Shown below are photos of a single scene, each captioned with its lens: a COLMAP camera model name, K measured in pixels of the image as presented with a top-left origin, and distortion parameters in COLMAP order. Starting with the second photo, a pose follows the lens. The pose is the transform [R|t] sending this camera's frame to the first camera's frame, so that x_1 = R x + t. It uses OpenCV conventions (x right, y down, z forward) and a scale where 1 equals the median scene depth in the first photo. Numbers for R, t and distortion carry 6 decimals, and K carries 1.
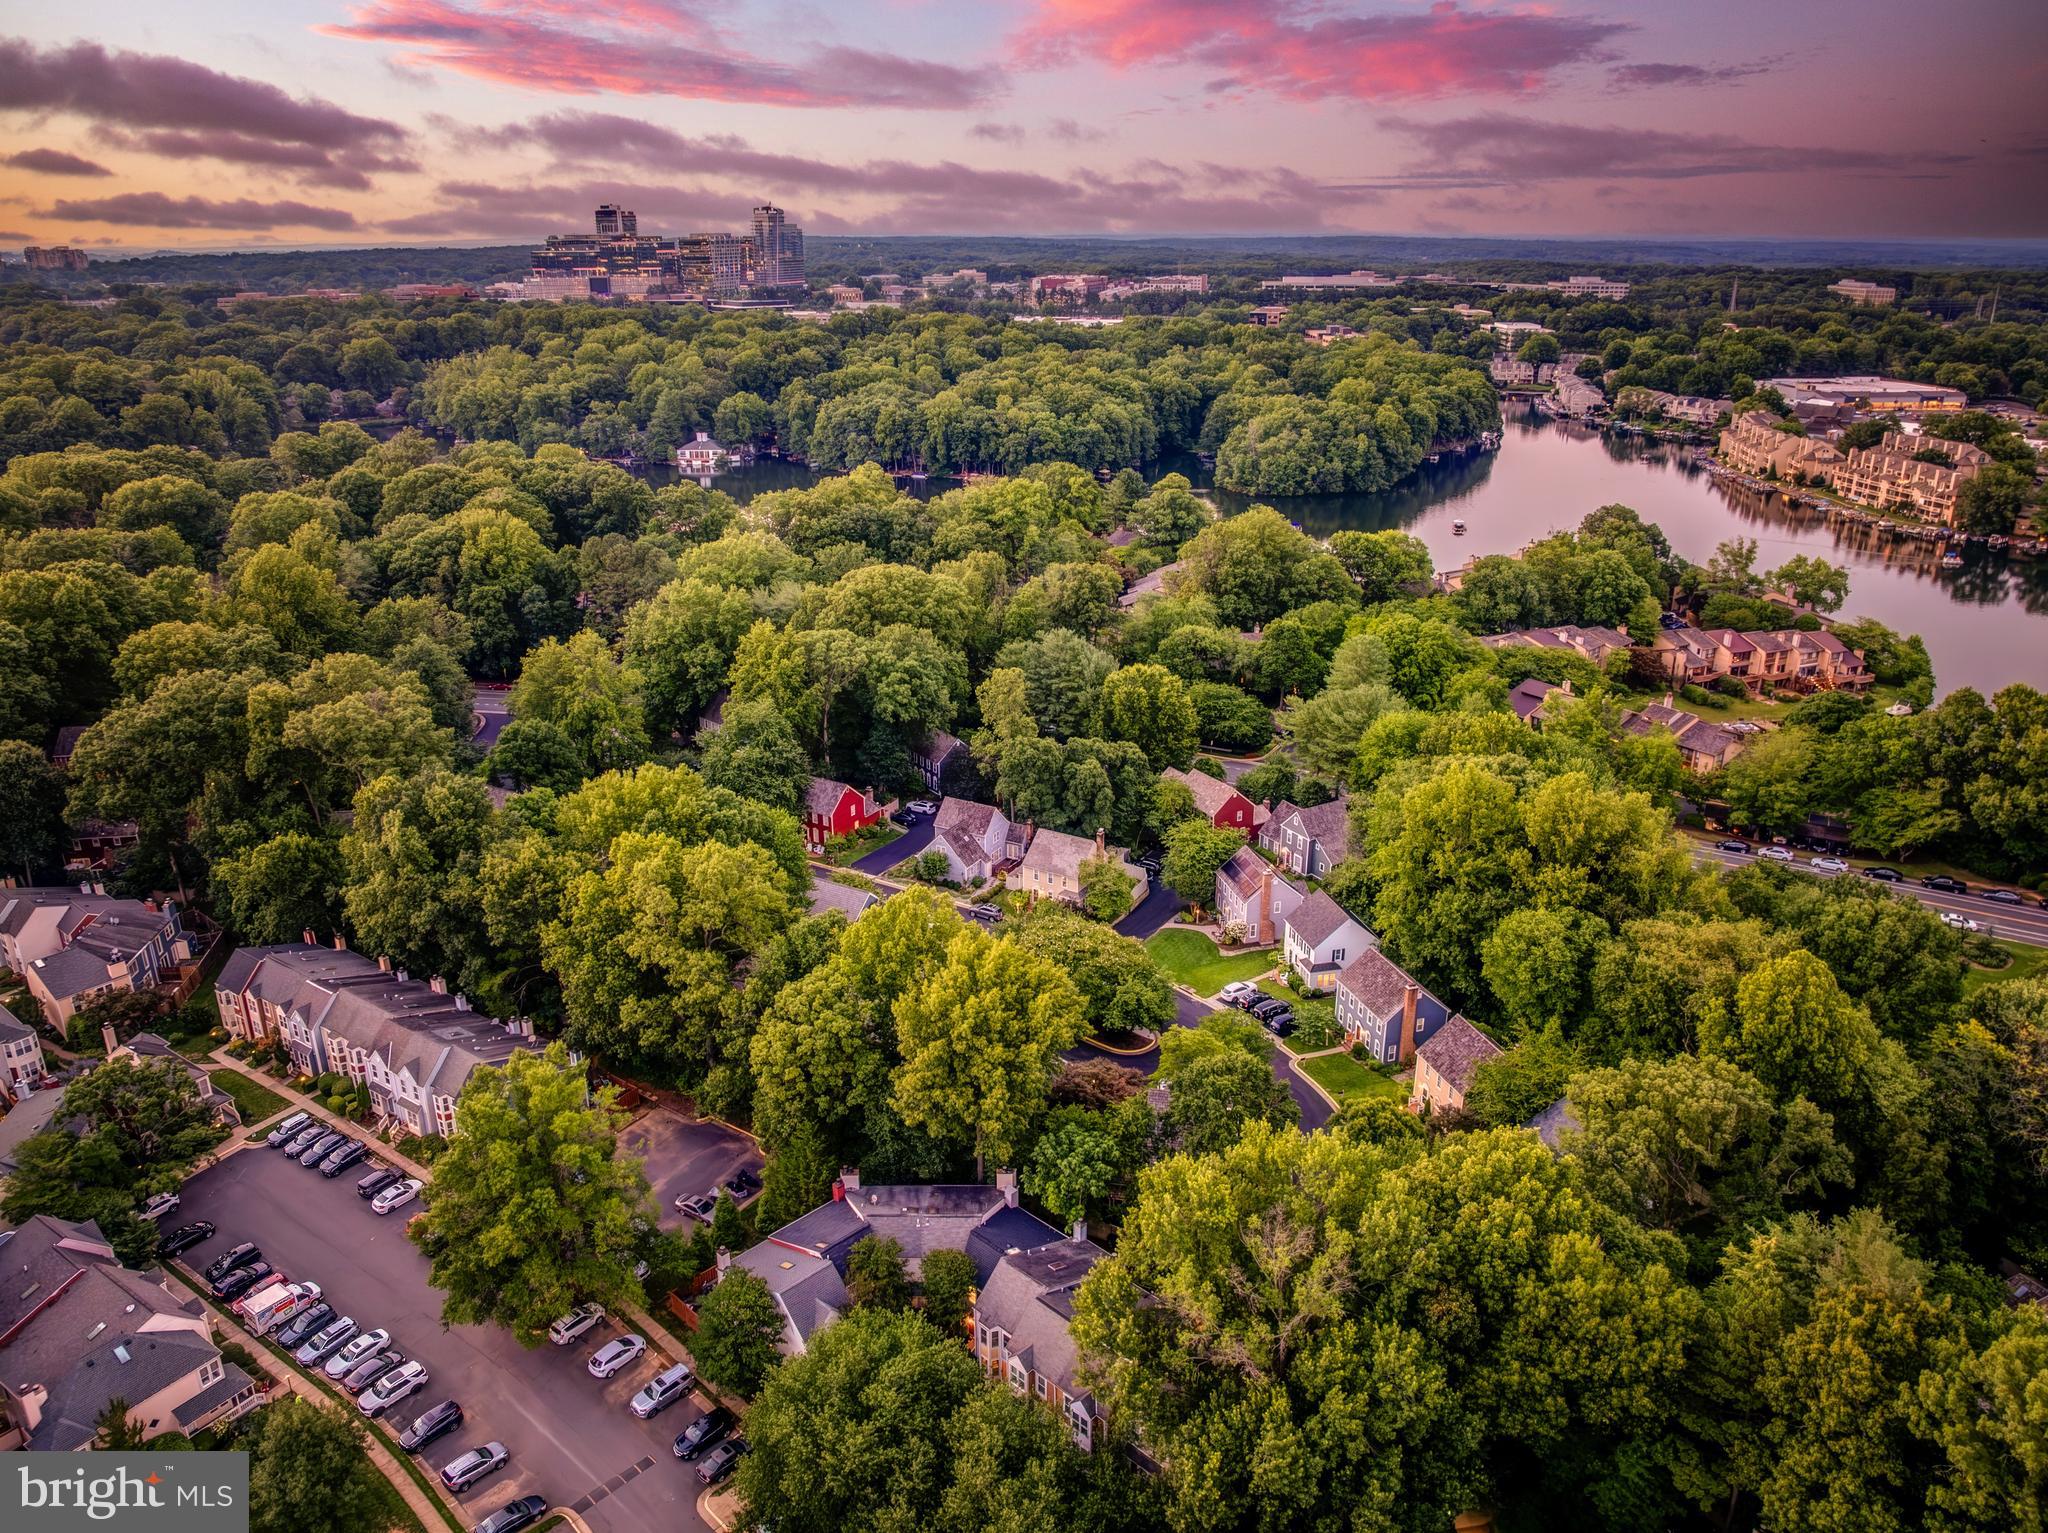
lens RADIAL K [[1435.6, 0, 1023.9], [0, 1435.6, 770.9], [0, 0, 1]] dist [-0.046993, 0.007314]
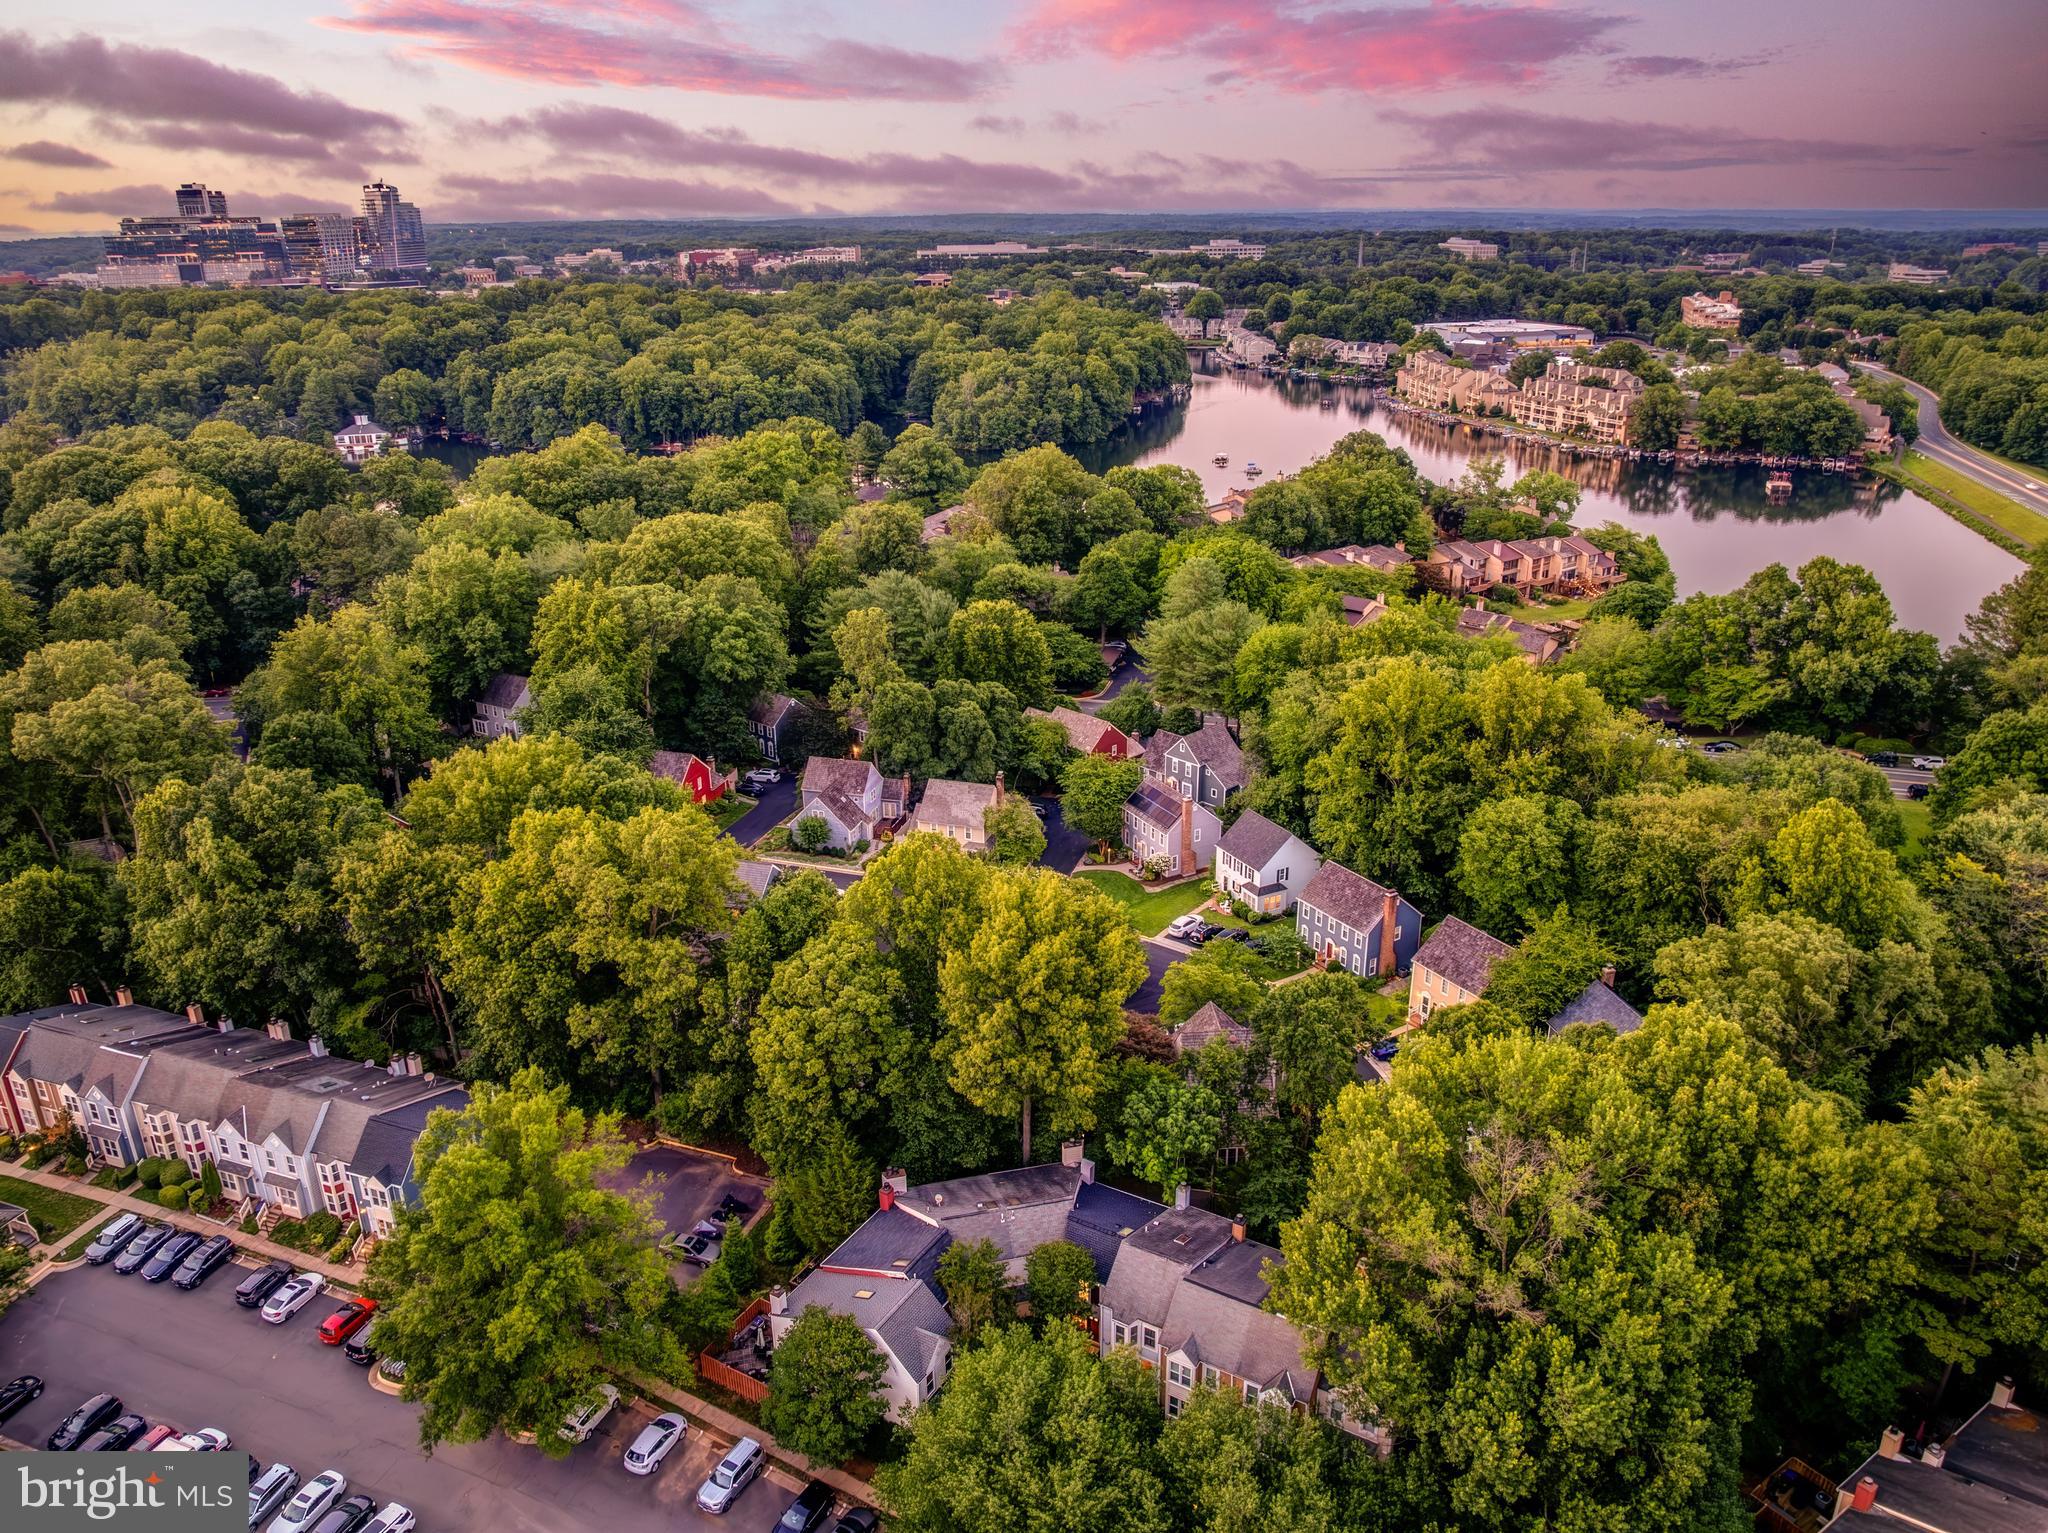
lens RADIAL K [[1435.6, 0, 1019.4], [0, 1435.6, 767.7], [0, 0, 1]] dist [-0.046993, 0.007314]
pose [[0.969994, -0.094481, 0.224020, -0.127423], [0.092561, 0.995524, 0.019078, 0.019750], [-0.224820, 0.002230, 0.974398, 0.095796]]
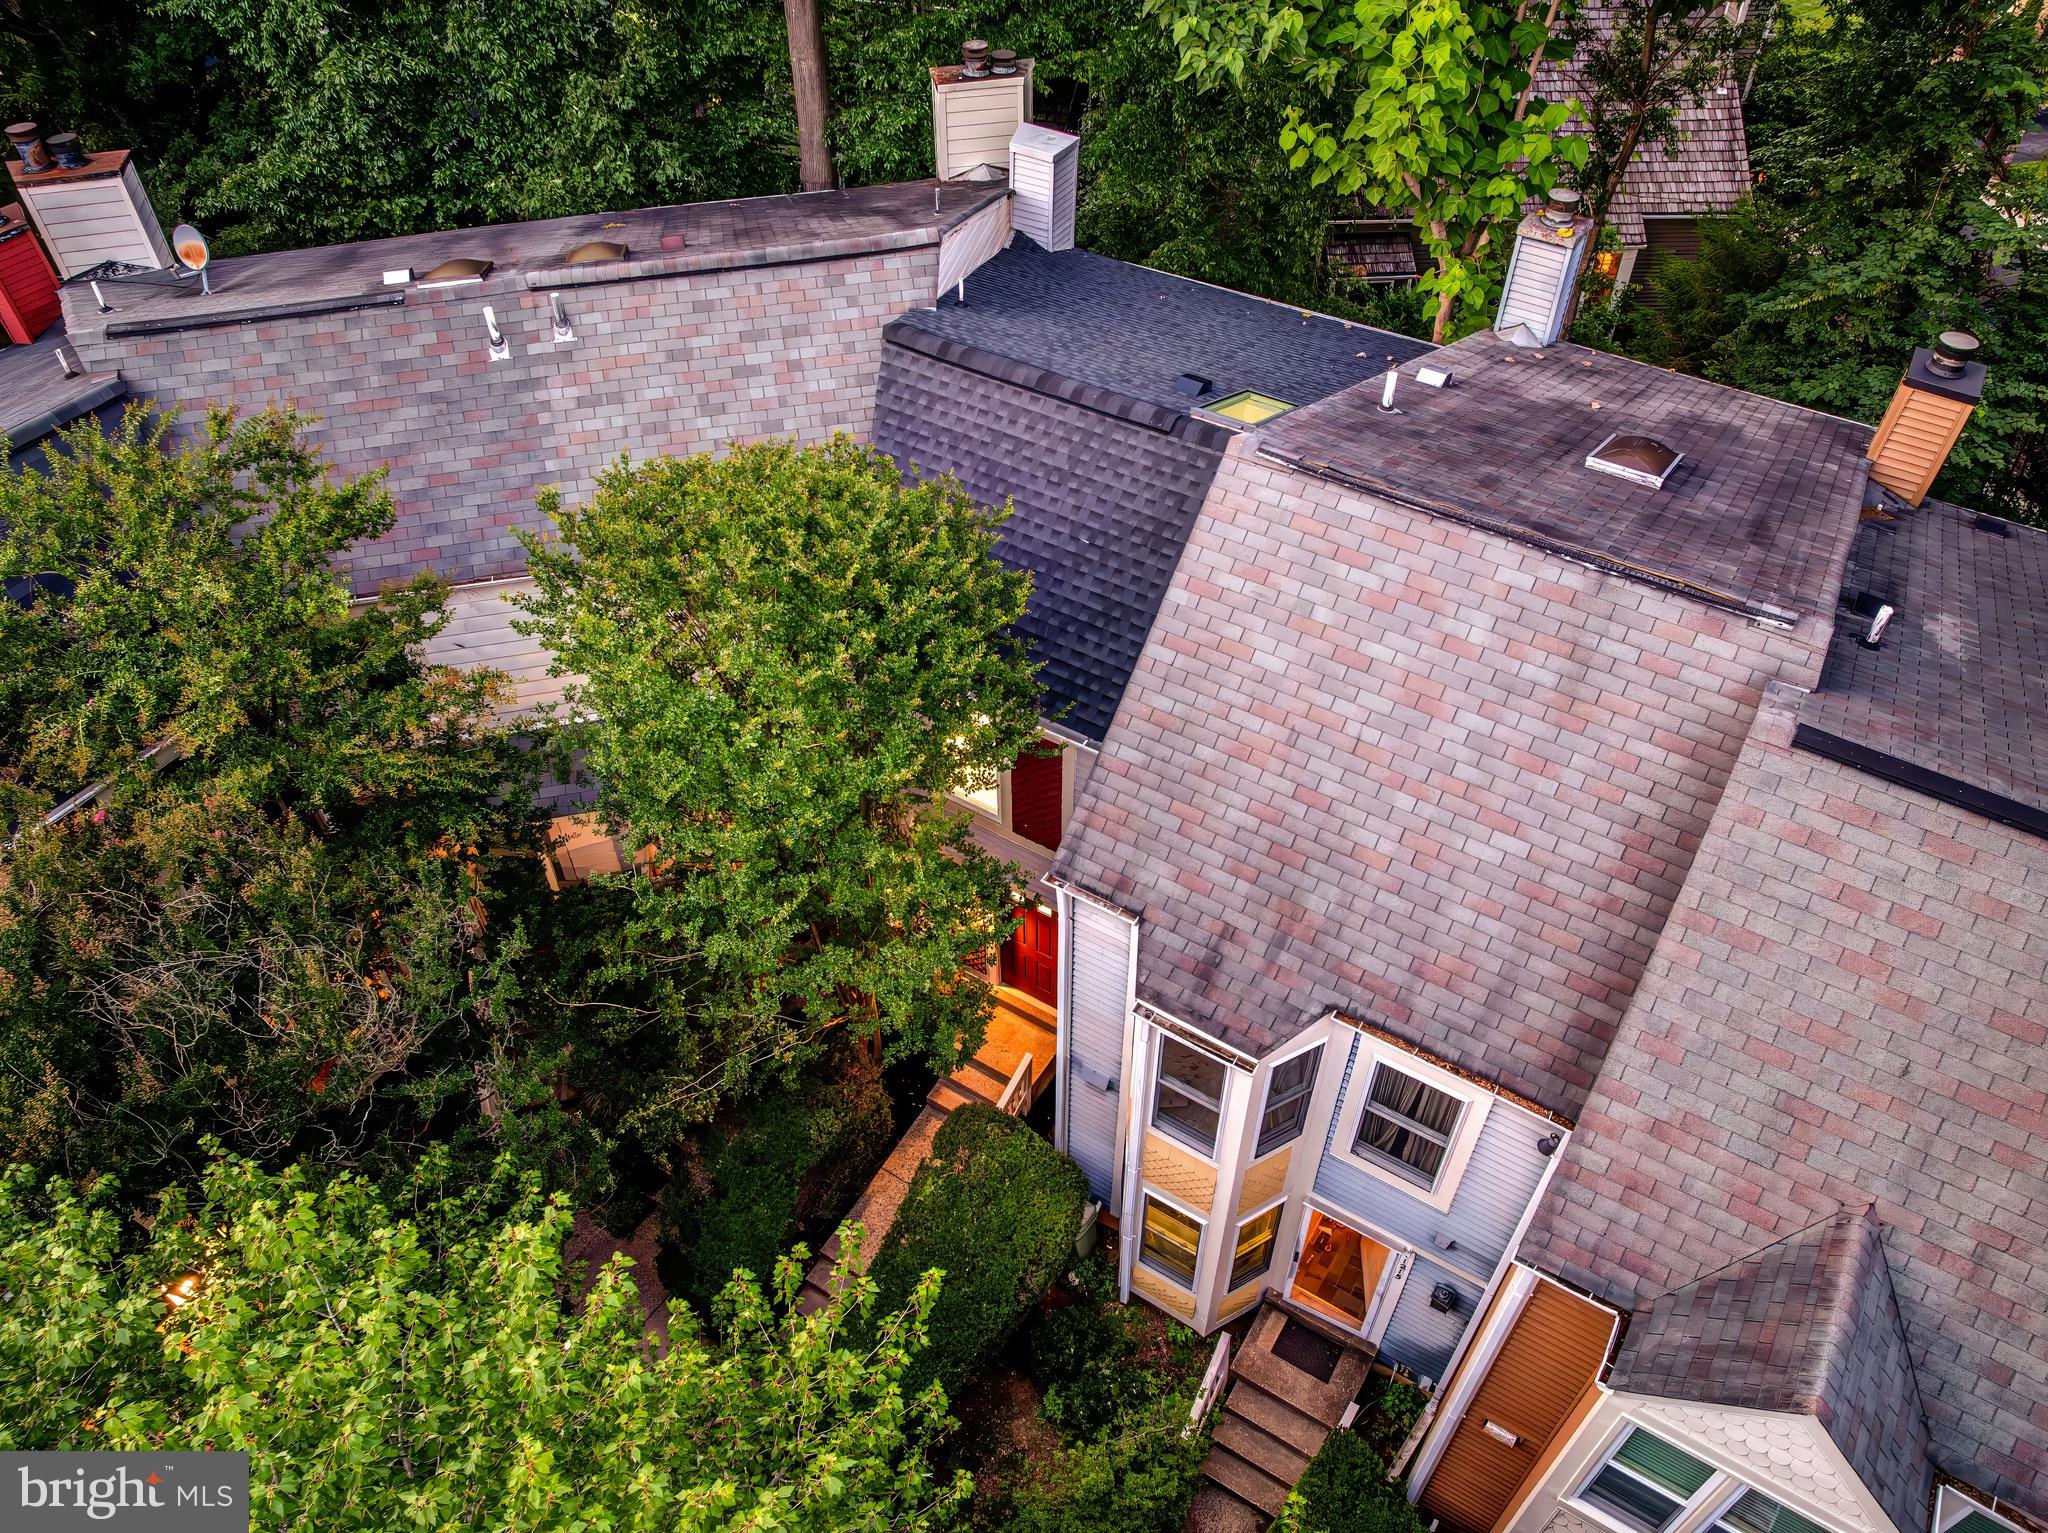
lens RADIAL K [[1435.6, 0, 1020.8], [0, 1435.6, 768.4], [0, 0, 1]] dist [-0.046993, 0.007314]
pose [[0.975602, -0.168535, 0.140699, -0.028234], [0.092540, 0.896828, 0.432591, 0.165826], [-0.199090, -0.409017, 0.890544, 0.471760]]
